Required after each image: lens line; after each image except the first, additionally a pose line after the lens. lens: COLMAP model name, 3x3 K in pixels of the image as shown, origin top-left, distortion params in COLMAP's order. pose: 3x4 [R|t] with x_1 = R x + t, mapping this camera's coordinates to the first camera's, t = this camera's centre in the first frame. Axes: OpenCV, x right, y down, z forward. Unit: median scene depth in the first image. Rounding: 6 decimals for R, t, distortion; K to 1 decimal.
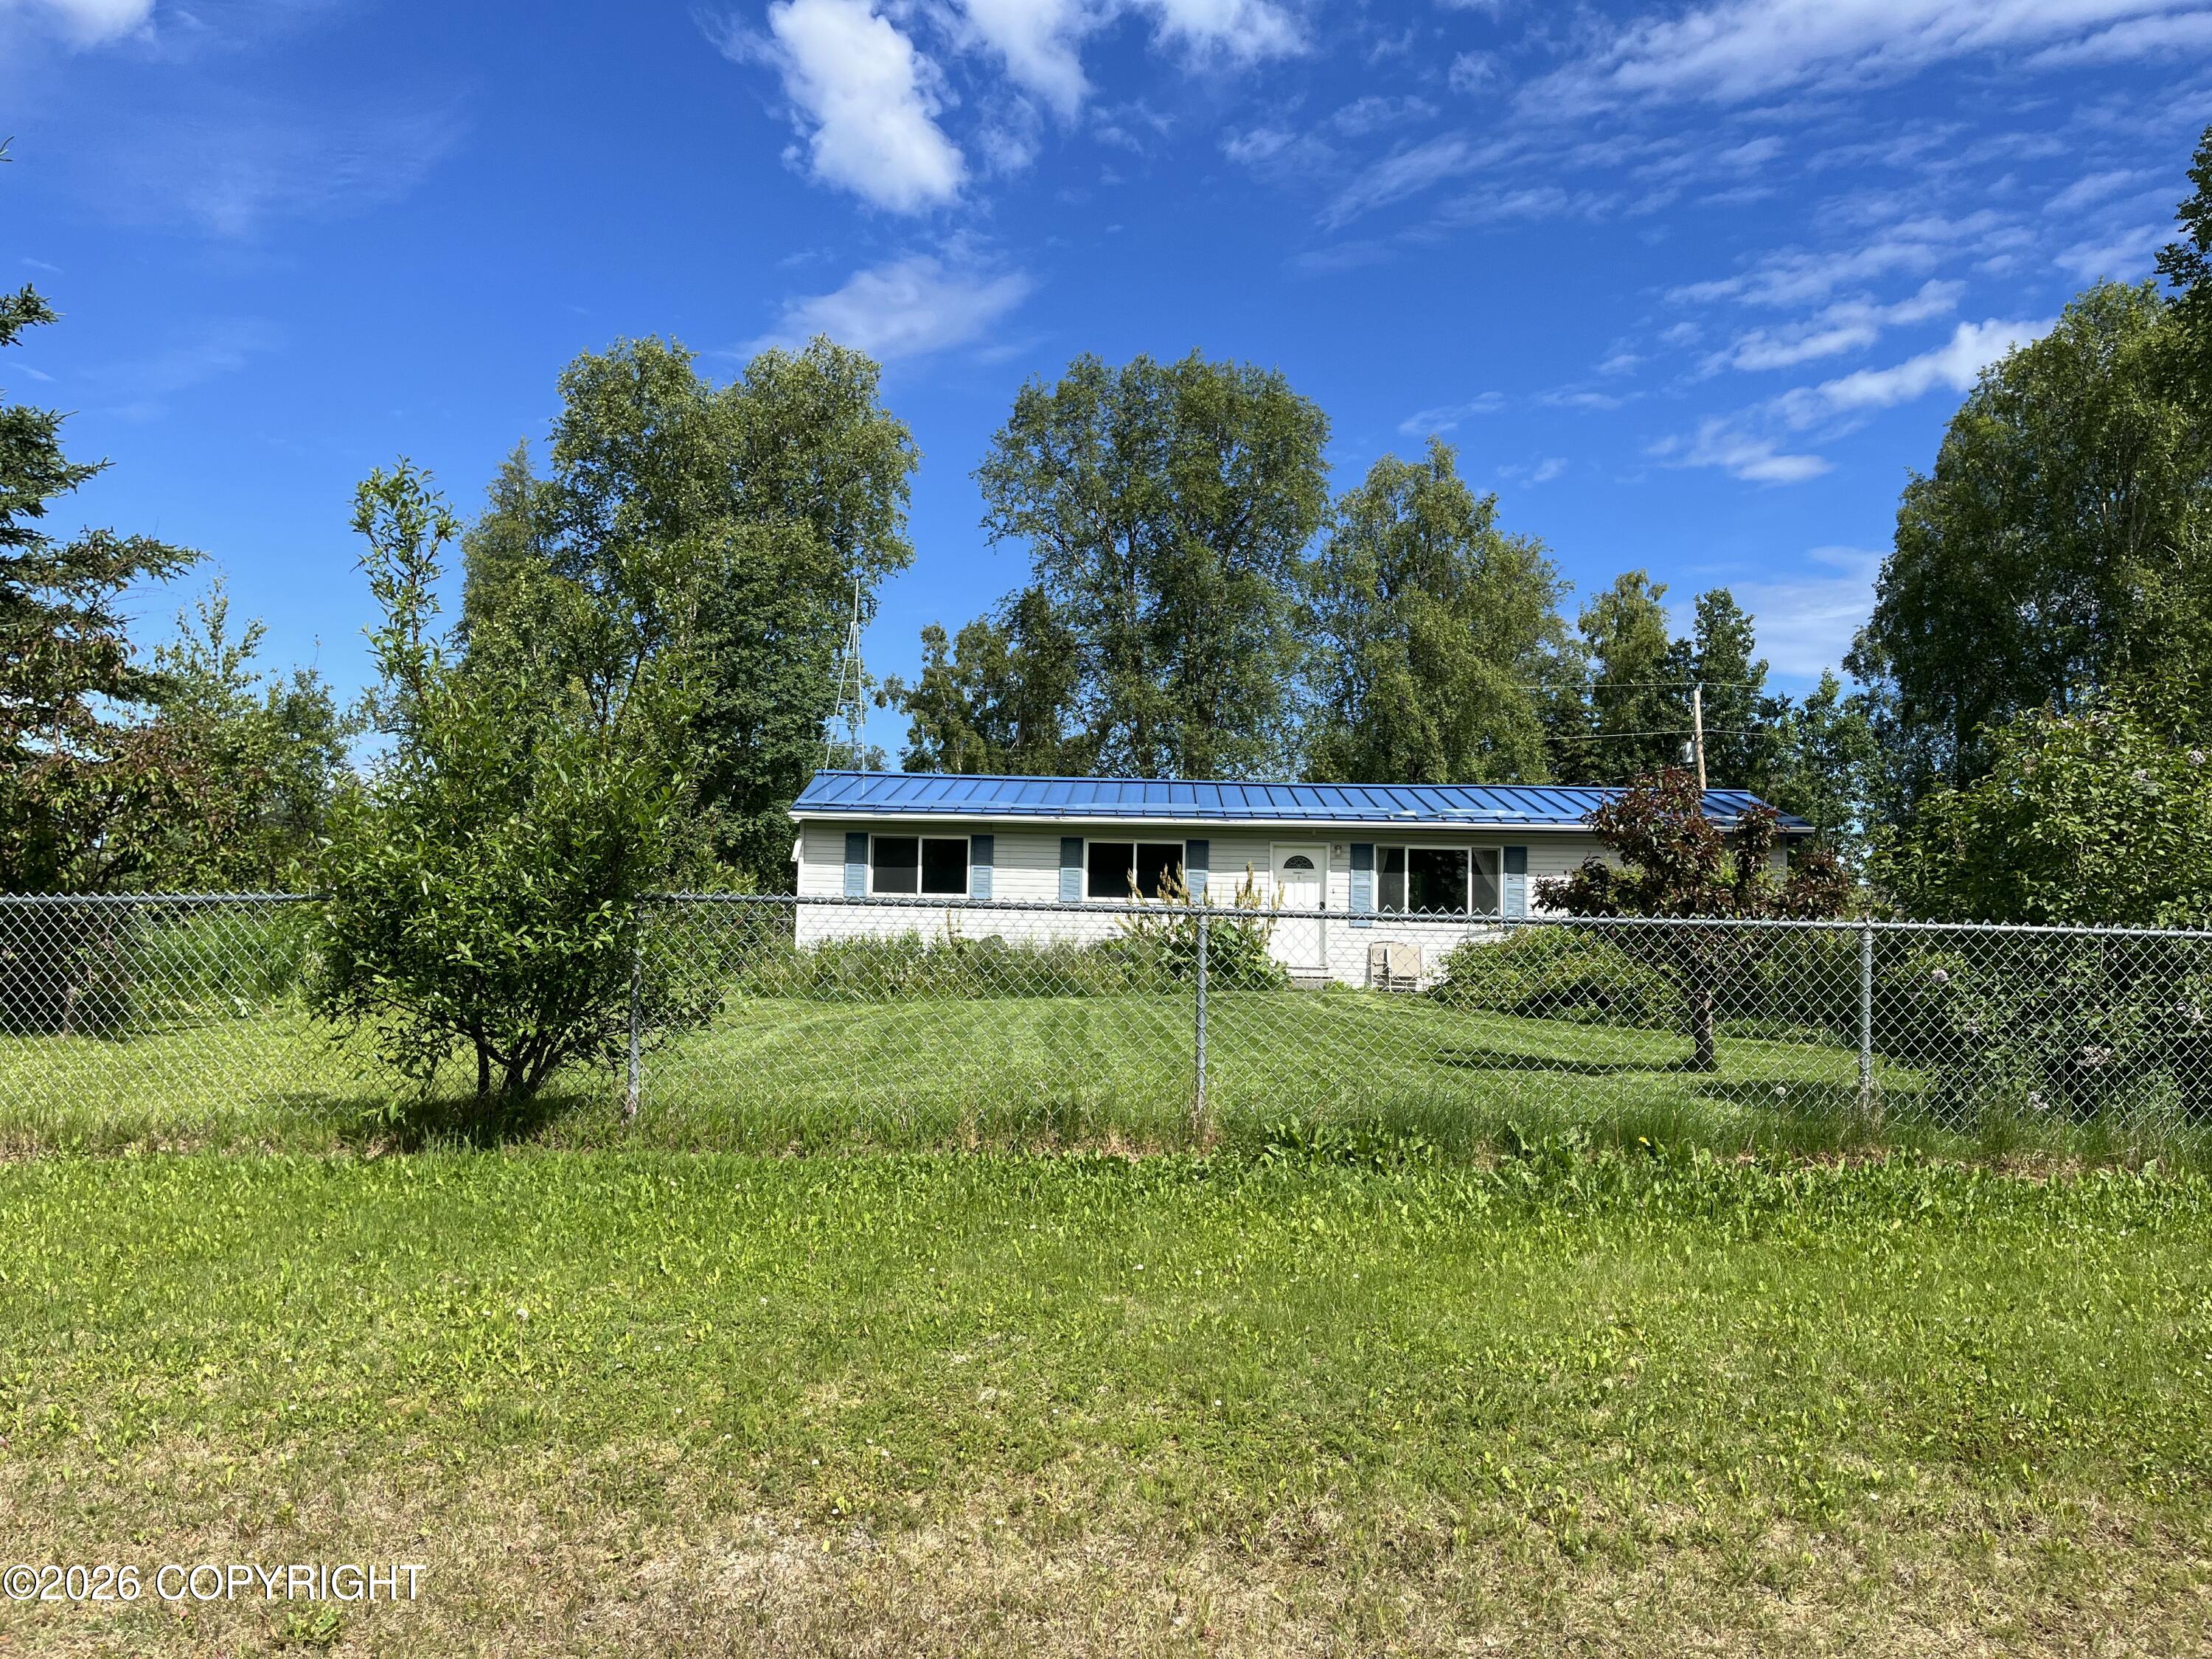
lens RADIAL K [[1679.4, 0, 1159.5], [0, 1679.4, 828.5], [0, 0, 1]] dist [-0.001753, -0.078261]
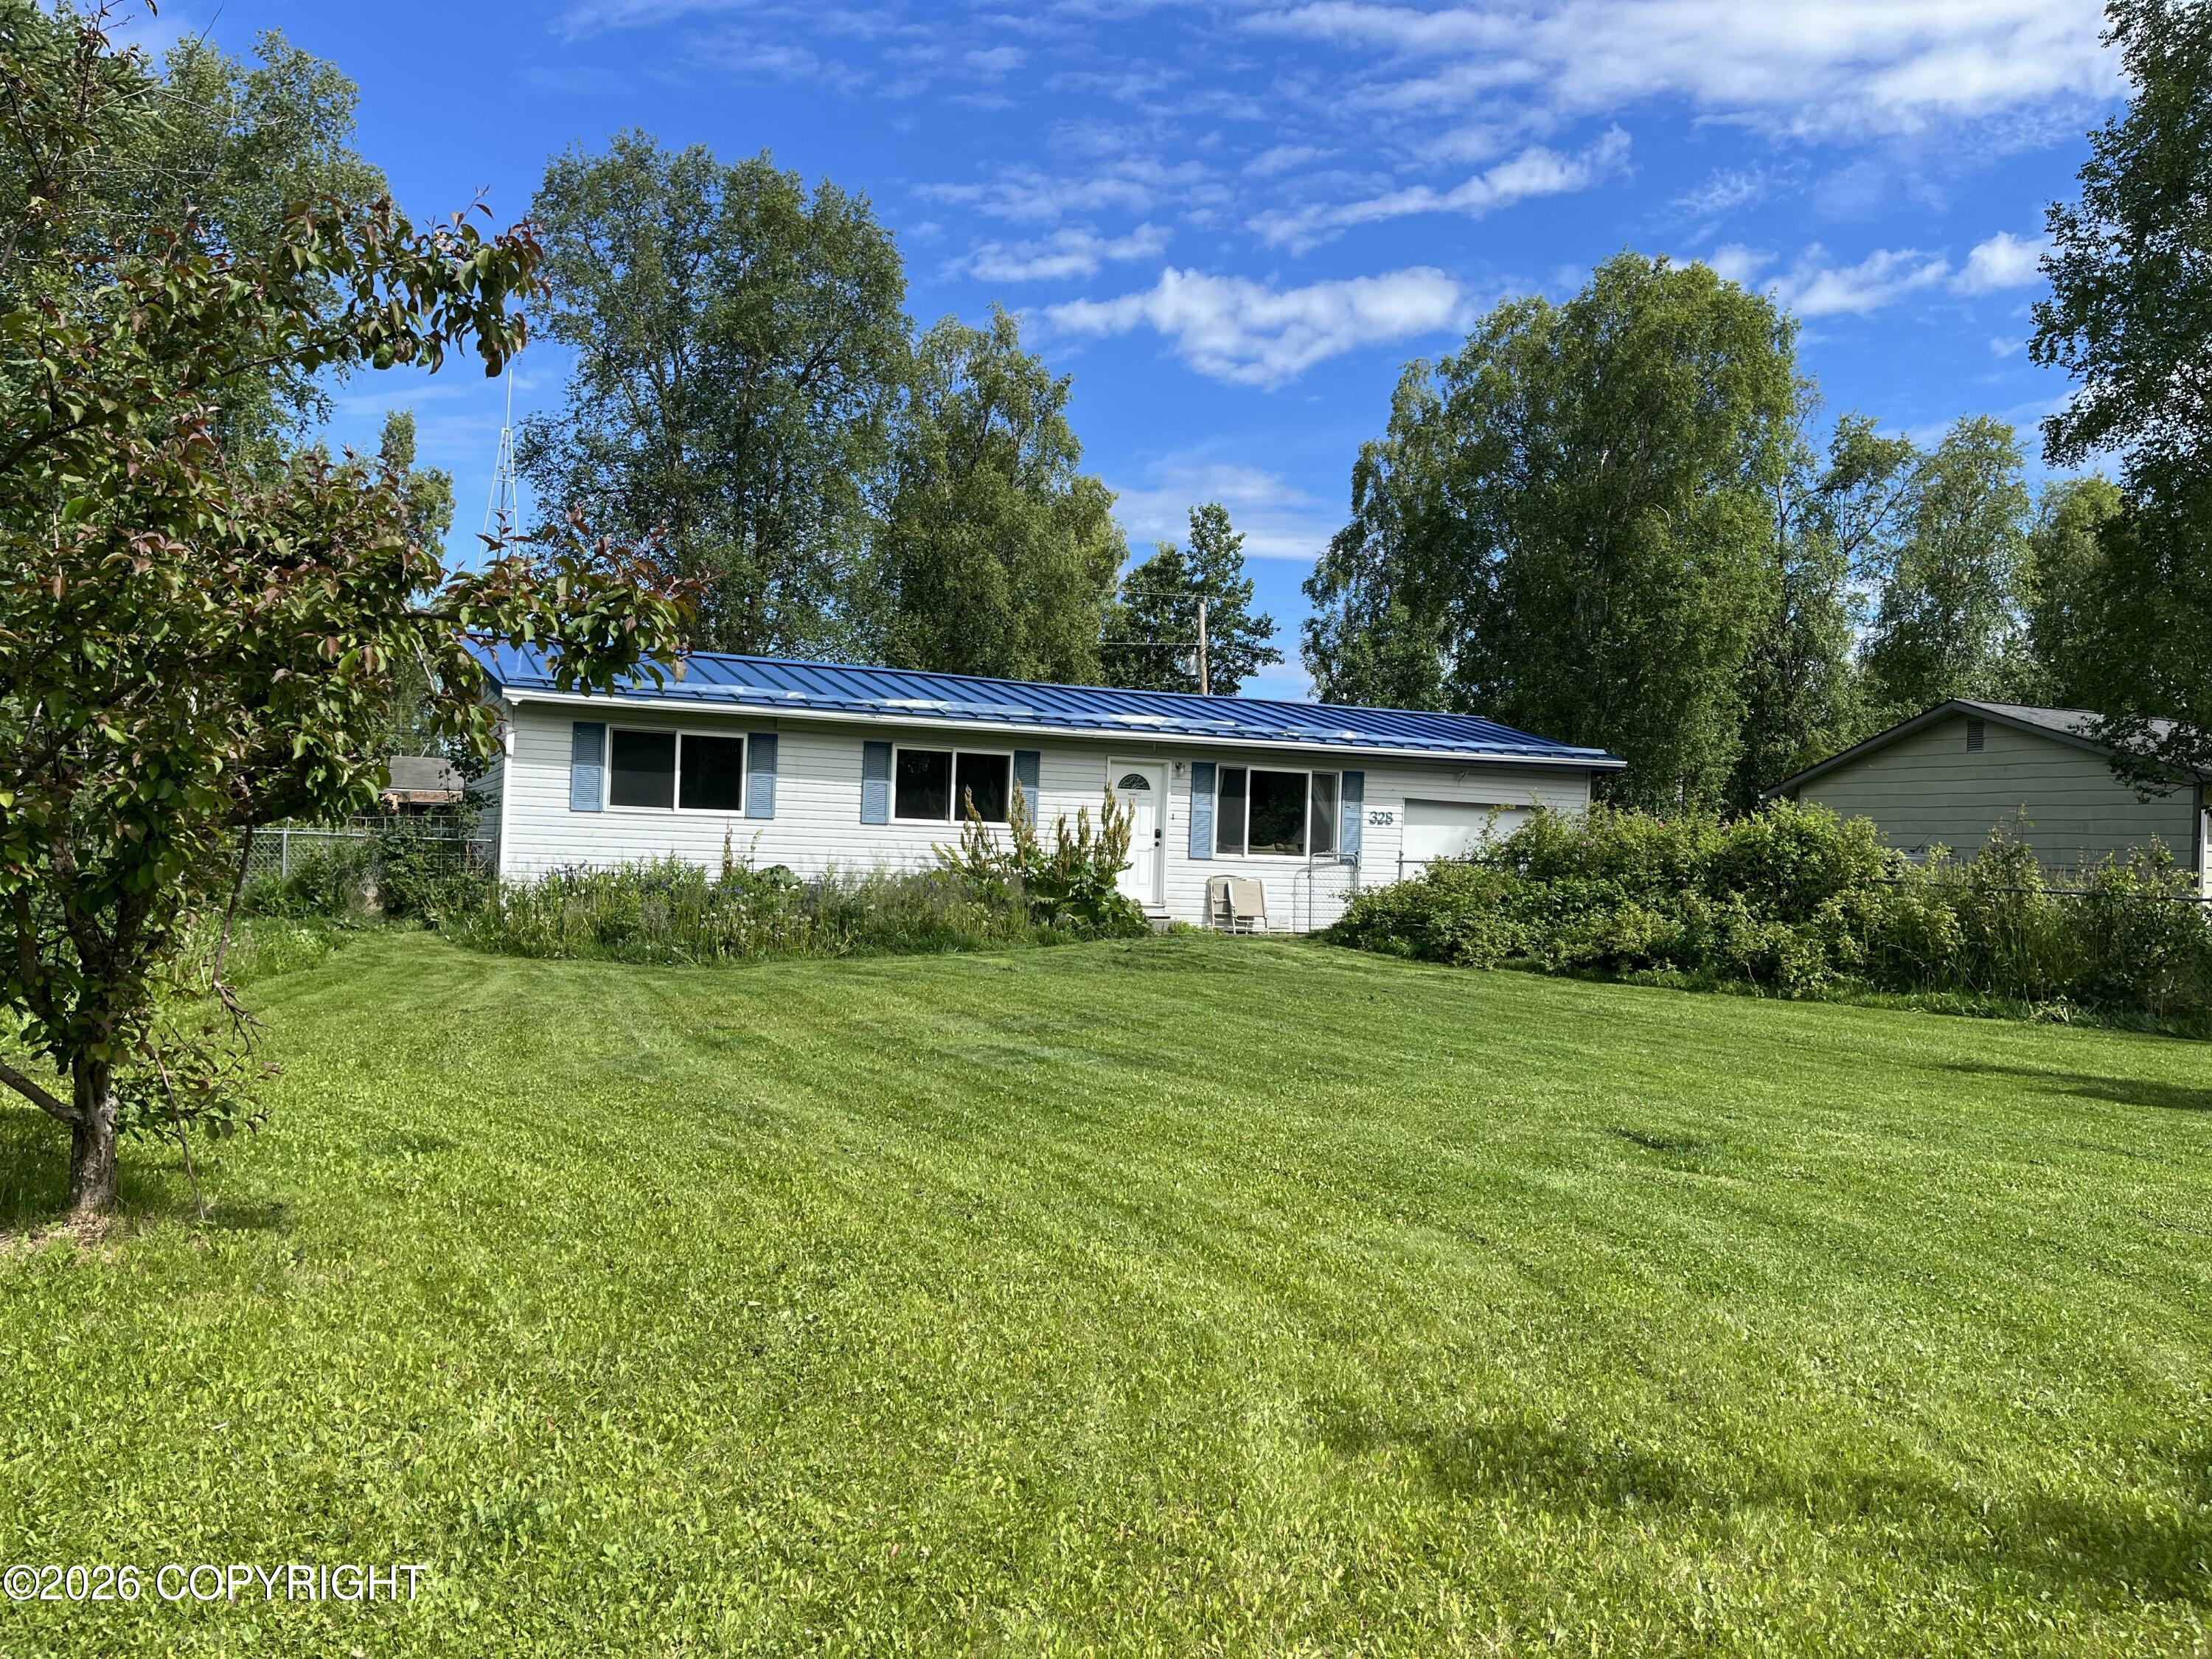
lens RADIAL K [[1676.8, 0, 1103.4], [0, 1676.8, 790.3], [0, 0, 1]] dist [0.115576, -0.136241]
pose [[0.889200, 0.028359, 0.456638, -0.205479], [-0.047918, 0.998360, 0.031309, -0.000897], [-0.455002, -0.049721, 0.889101, 0.160248]]
